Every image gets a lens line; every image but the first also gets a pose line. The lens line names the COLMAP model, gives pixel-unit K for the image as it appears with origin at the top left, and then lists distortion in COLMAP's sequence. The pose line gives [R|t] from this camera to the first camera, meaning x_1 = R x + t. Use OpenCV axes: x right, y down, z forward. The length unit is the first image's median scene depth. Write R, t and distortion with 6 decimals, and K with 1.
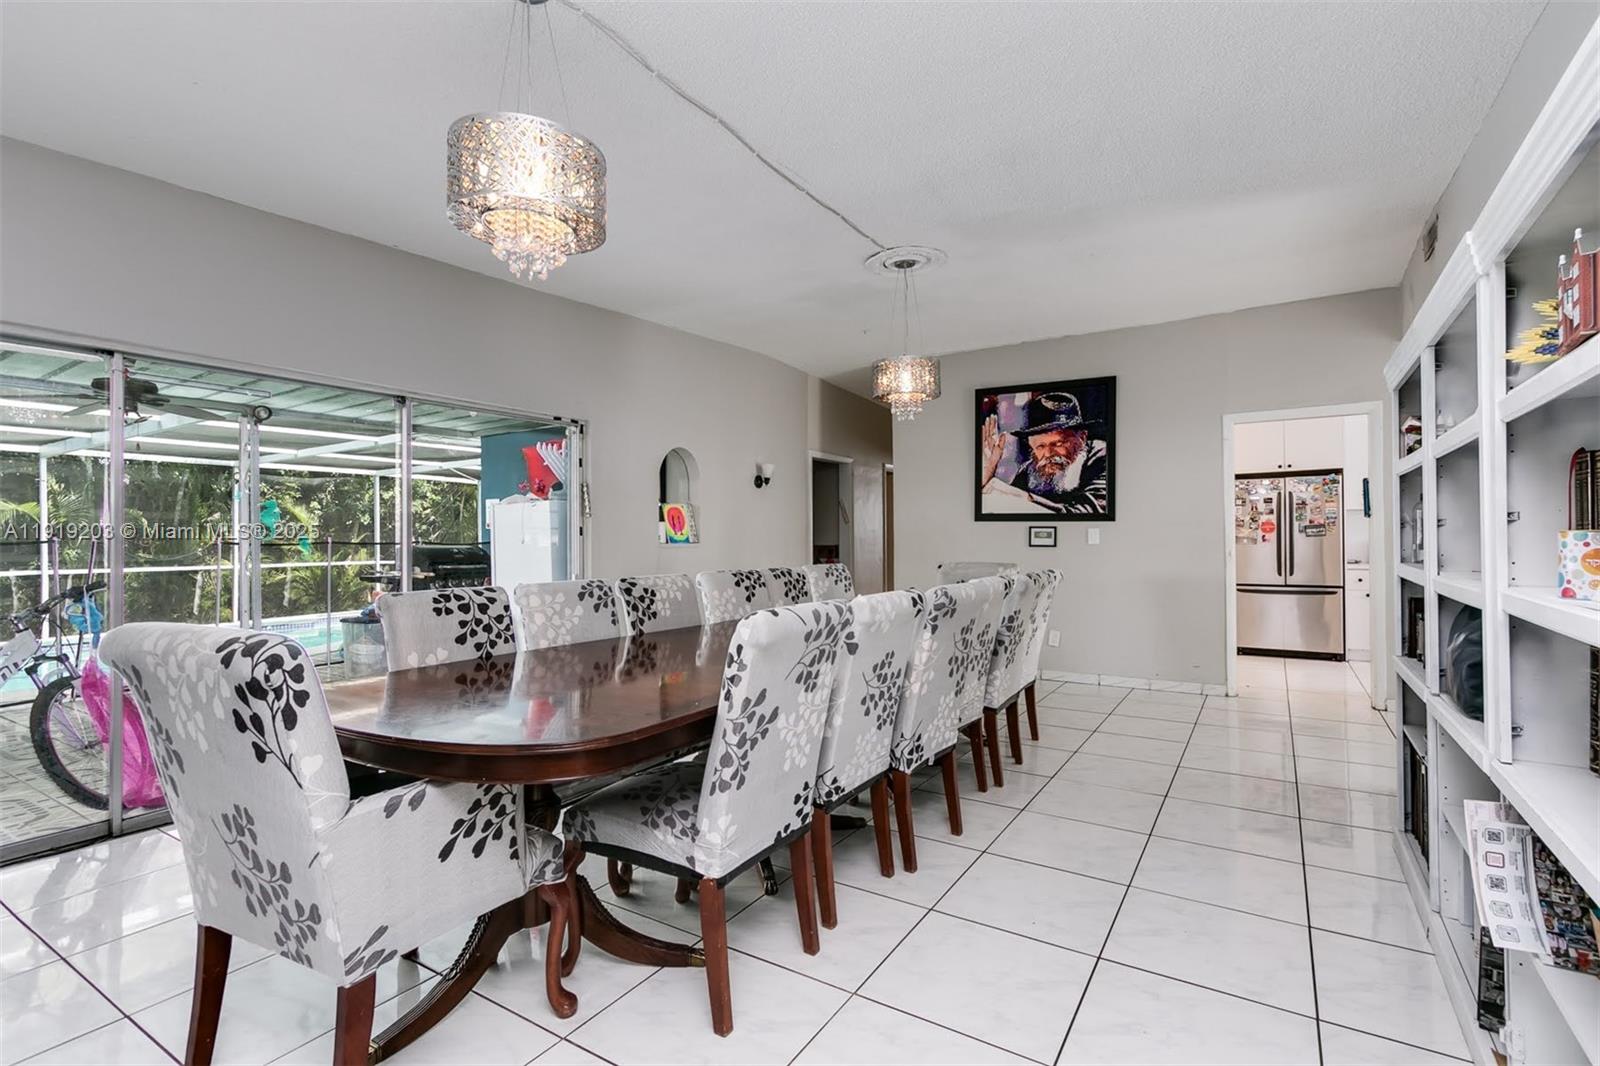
lens RADIAL K [[738.8, 0, 802.7], [0, 738.8, 532.0], [0, 0, 1]] dist [0.009075, -0.002190]
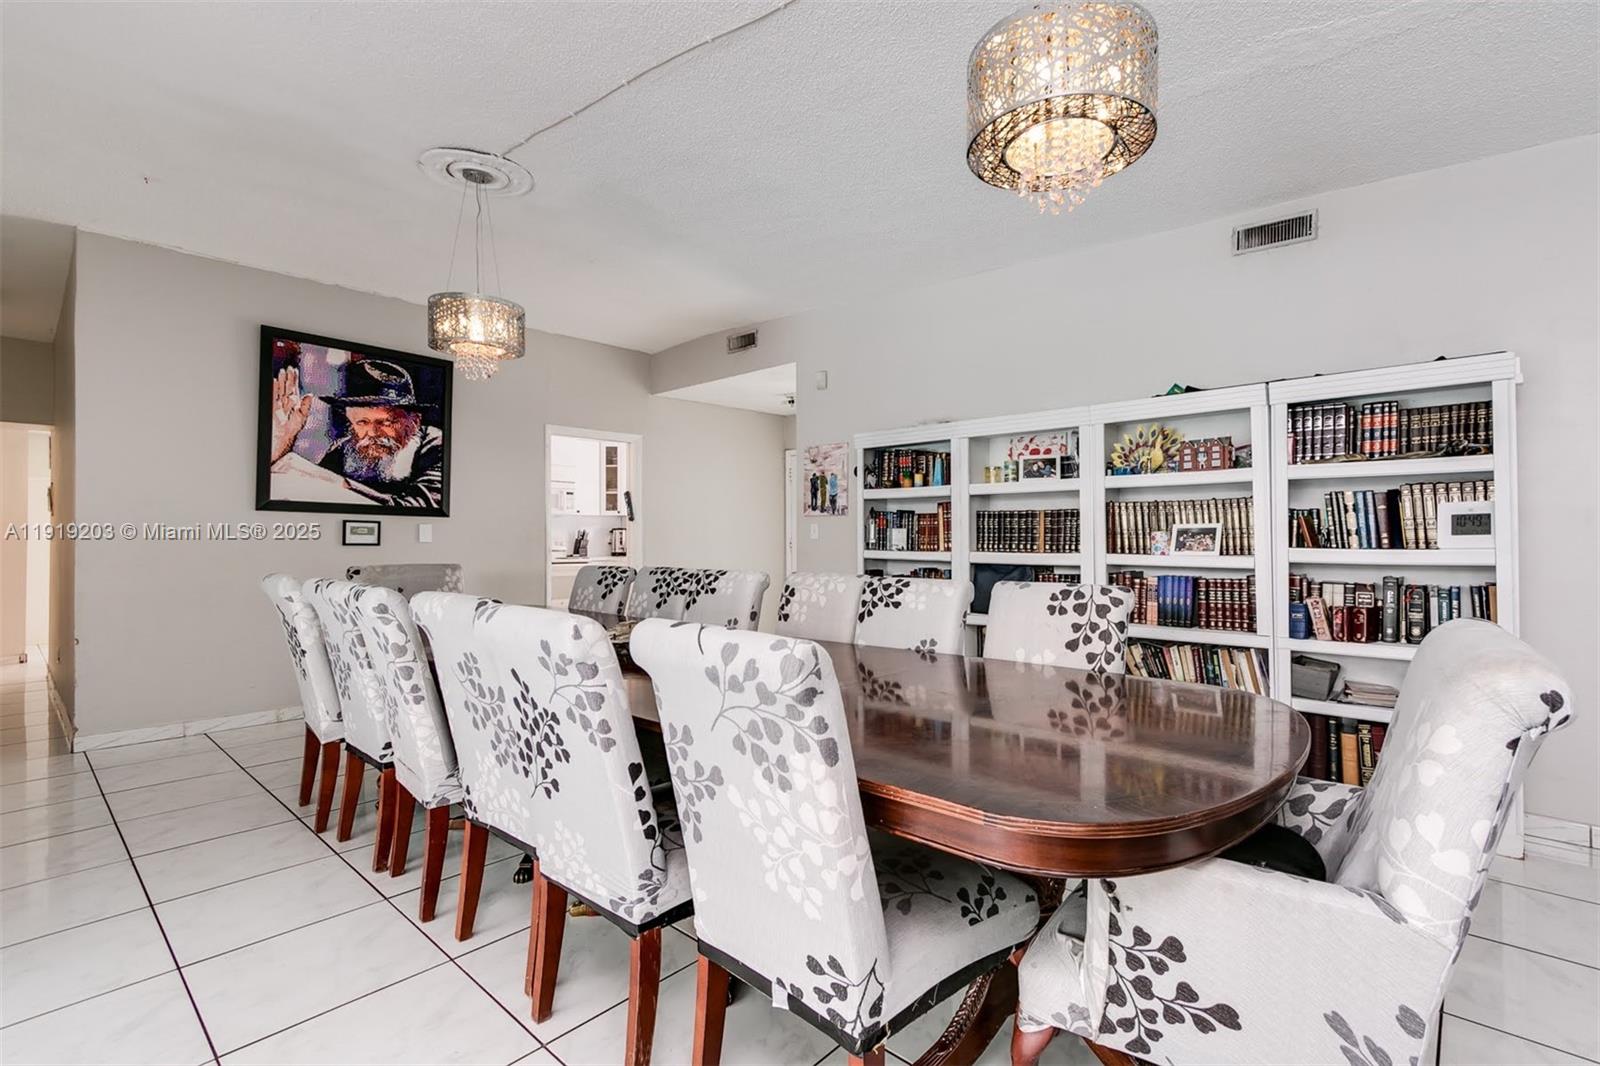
lens RADIAL K [[738.8, 0, 809.0], [0, 738.8, 518.3], [0, 0, 1]] dist [0.009075, -0.002190]
pose [[0.157994, 0.039134, 0.986664, -0.401029], [0.001045, 0.999207, -0.039799, 0.022812], [-0.987440, 0.007319, 0.157828, 0.390812]]
